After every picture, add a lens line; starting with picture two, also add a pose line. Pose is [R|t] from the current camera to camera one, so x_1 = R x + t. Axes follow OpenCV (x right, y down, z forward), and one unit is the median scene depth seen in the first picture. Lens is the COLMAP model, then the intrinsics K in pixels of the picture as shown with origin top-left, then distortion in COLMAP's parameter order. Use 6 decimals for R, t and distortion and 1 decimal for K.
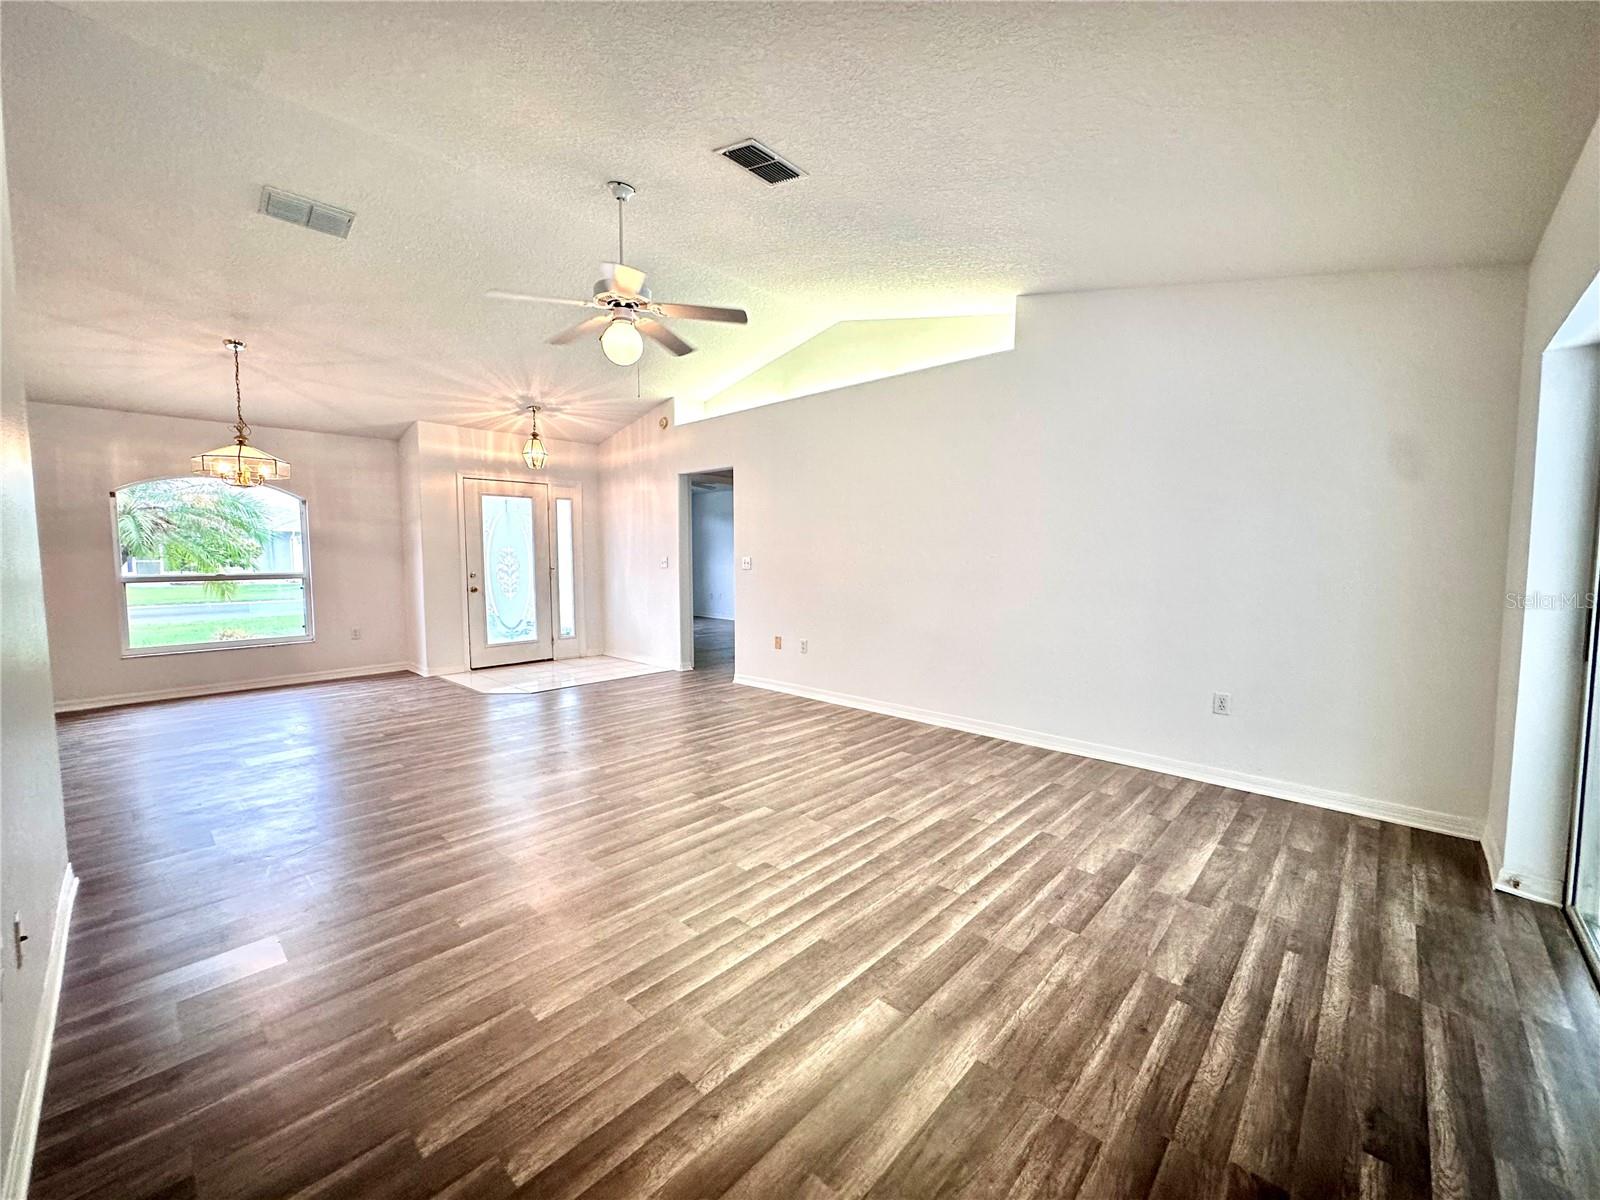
lens RADIAL K [[637.1, 0, 800.0], [0, 637.1, 600.0], [0, 0, 1]] dist [-0.001993, 0.000128]
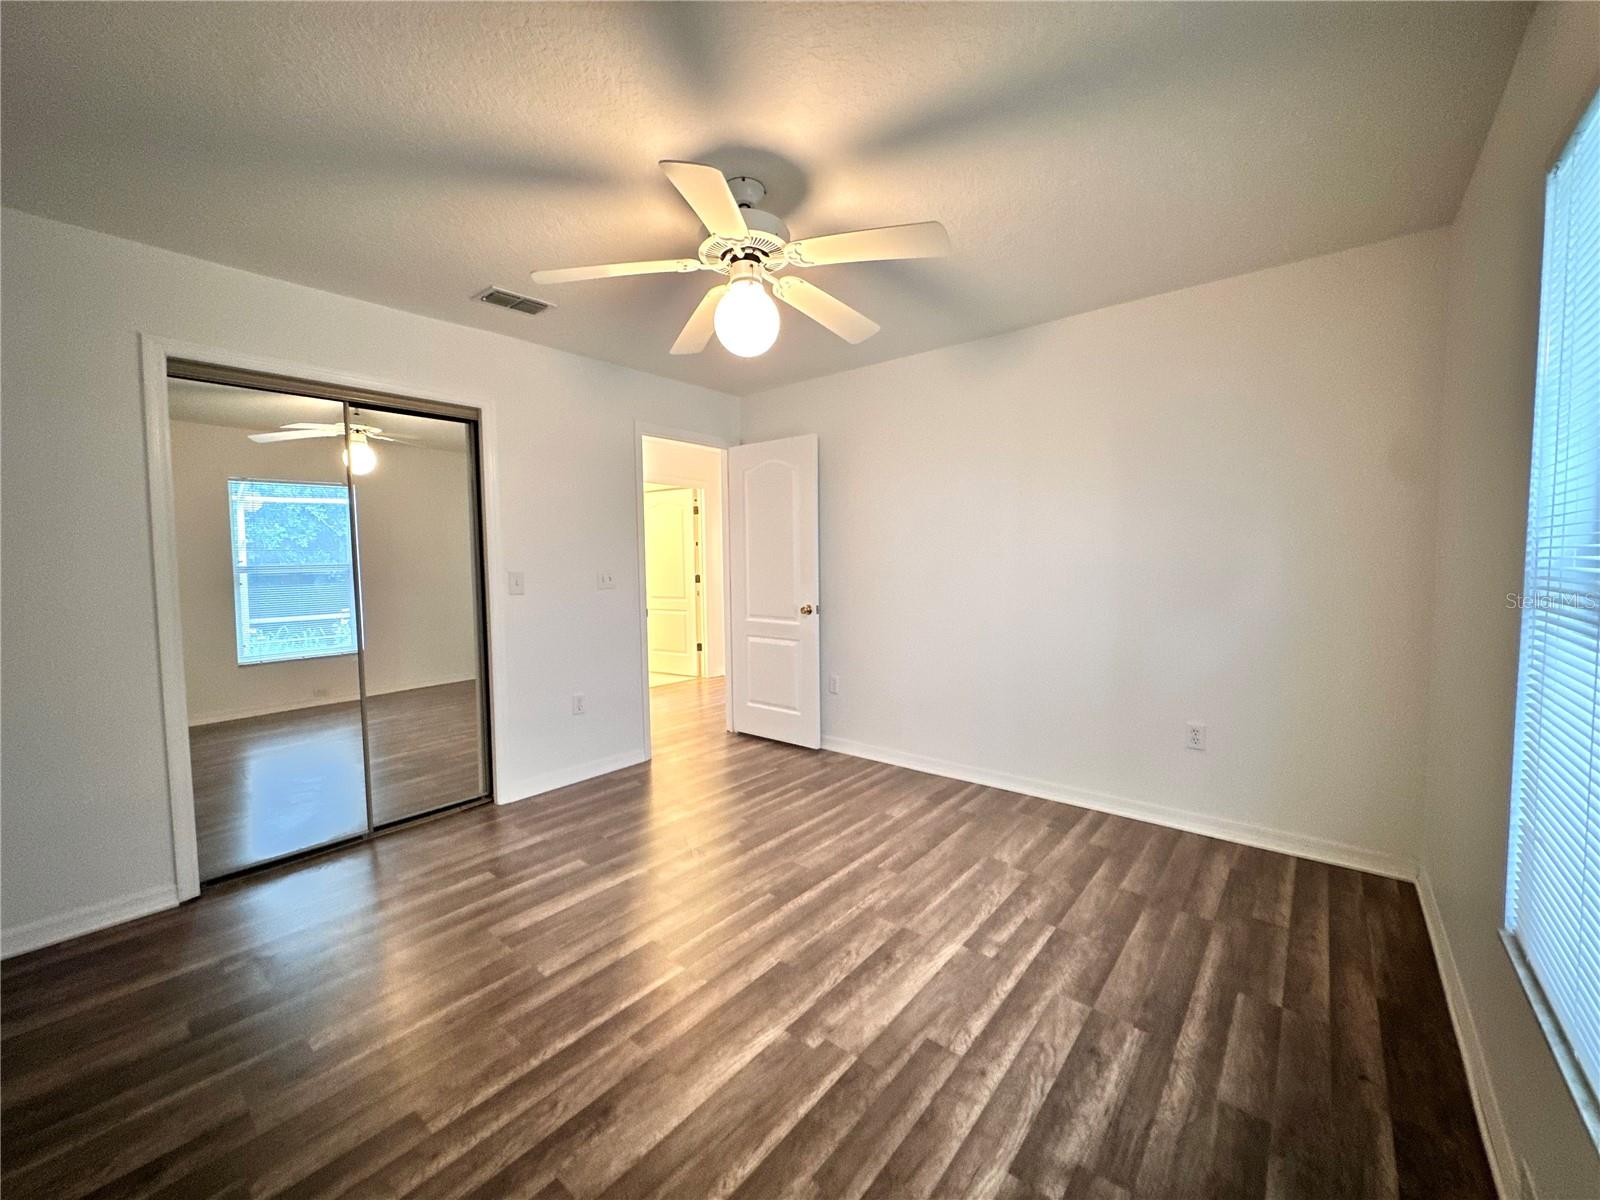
lens RADIAL K [[636.5, 0, 800.3], [0, 636.5, 570.9], [0, 0, 1]] dist [-0.001471, -0.000074]
pose [[0.998038, -0.010501, 0.061730, 0.035092], [0.013950, 0.998349, -0.055712, -0.002724], [-0.061043, 0.056464, 0.996537, 0.038339]]
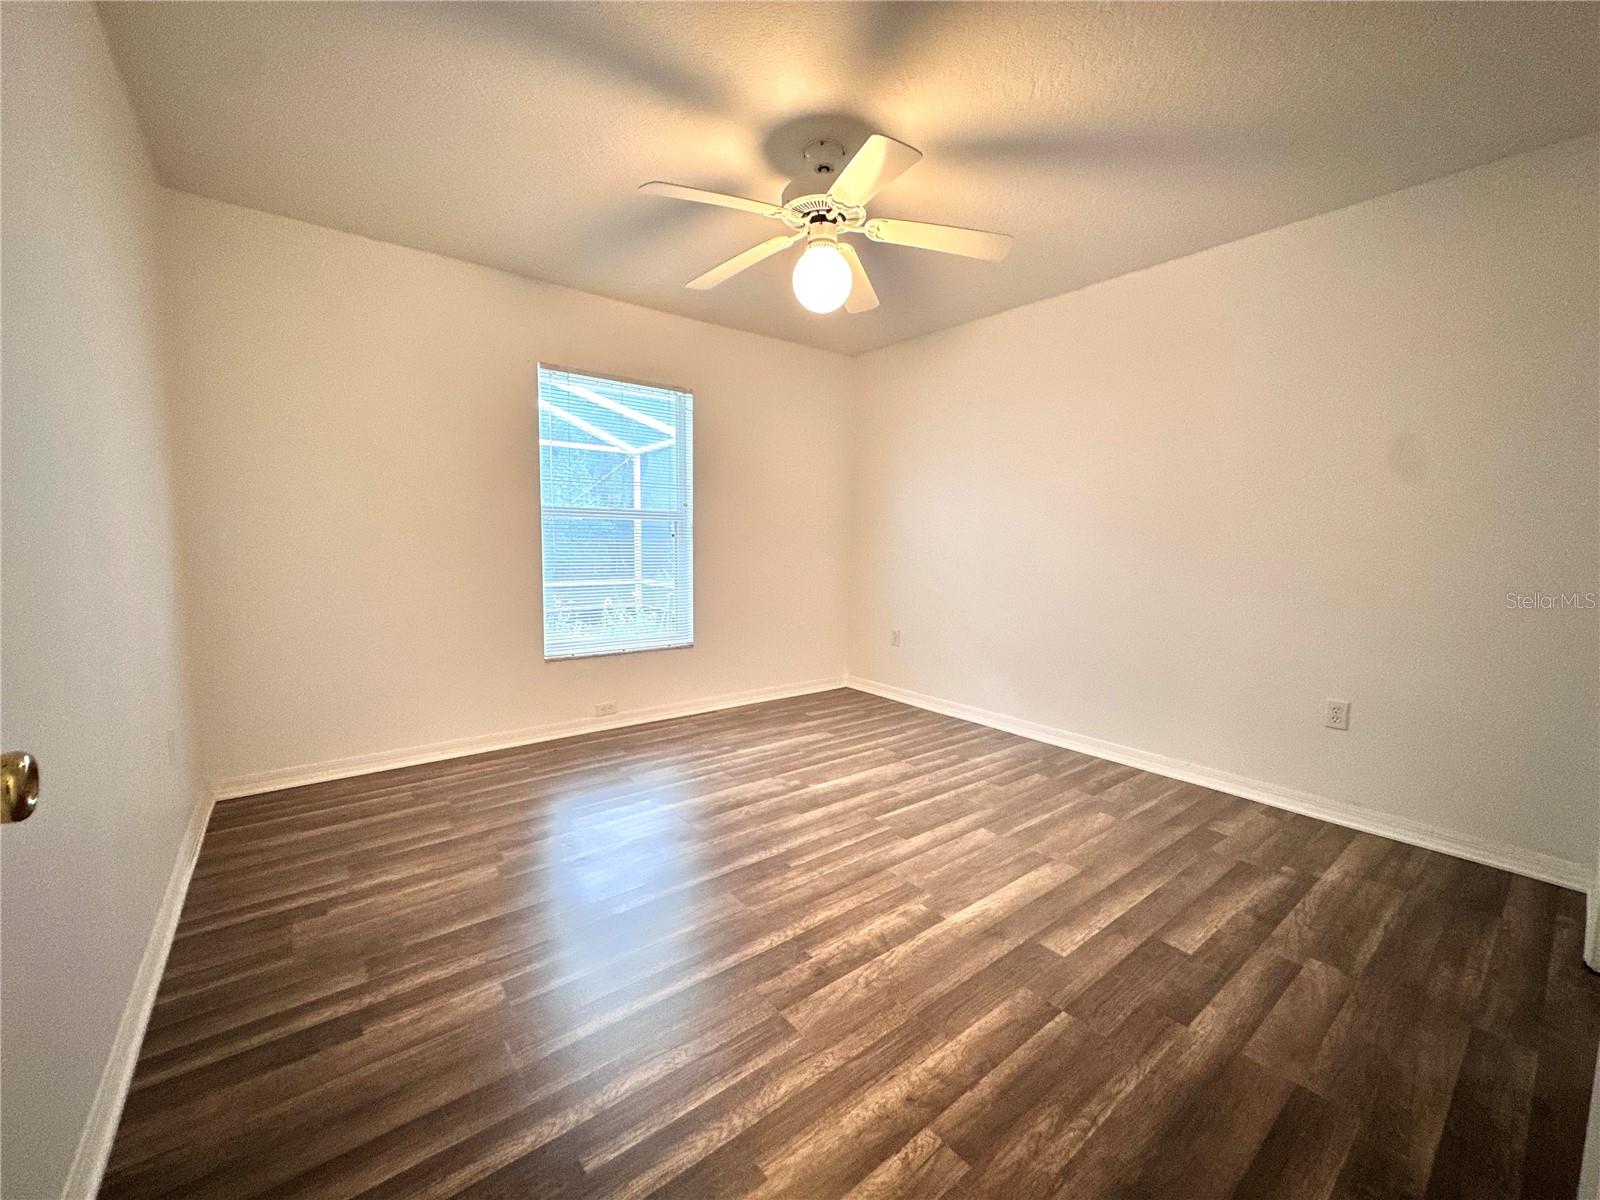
lens RADIAL K [[637.1, 0, 800.0], [0, 637.1, 600.0], [0, 0, 1]] dist [-0.001993, 0.000128]
pose [[-0.988899, -0.024634, 0.146534, -0.099385], [-0.000675, 0.986896, 0.161355, -0.076379], [-0.148589, 0.159465, -0.975957, 1.999107]]
